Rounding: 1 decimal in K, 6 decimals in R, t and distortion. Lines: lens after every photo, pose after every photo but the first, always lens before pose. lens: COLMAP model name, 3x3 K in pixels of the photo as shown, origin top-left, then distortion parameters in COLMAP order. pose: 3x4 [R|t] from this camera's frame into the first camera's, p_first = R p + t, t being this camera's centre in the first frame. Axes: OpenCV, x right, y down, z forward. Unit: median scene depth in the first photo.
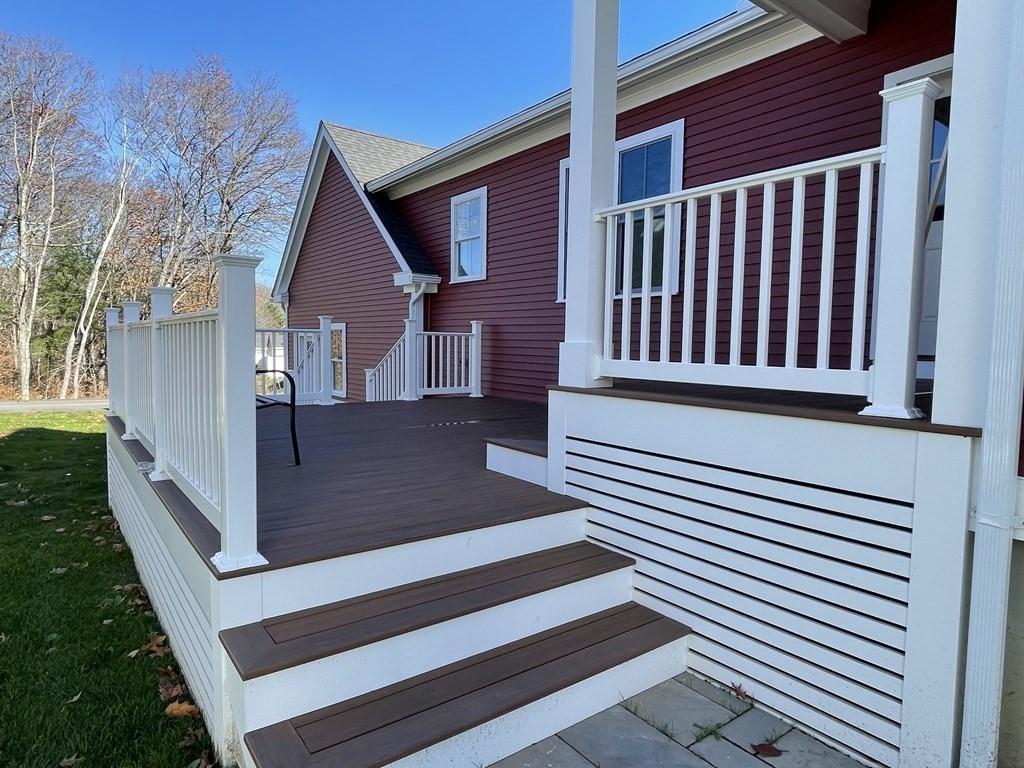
lens RADIAL K [[609.9, 0, 511.8], [0, 609.9, 389.0], [0, 0, 1]] dist [0.005177, -0.010602]
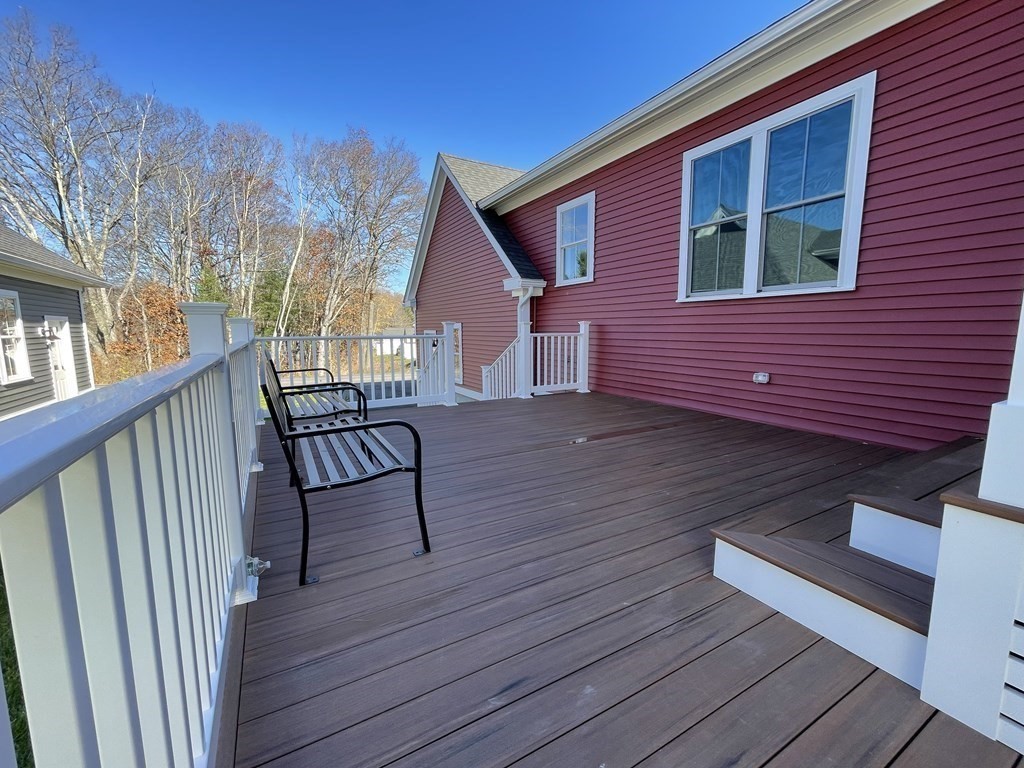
lens RADIAL K [[418.0, 0, 511.3], [0, 418.0, 383.2], [0, 0, 1]] dist [-0.002931, -0.000376]
pose [[0.991279, -0.002246, -0.131757, -0.079076], [0.009252, 0.998573, 0.052589, -0.038567], [0.131451, -0.053350, 0.989886, 0.227111]]
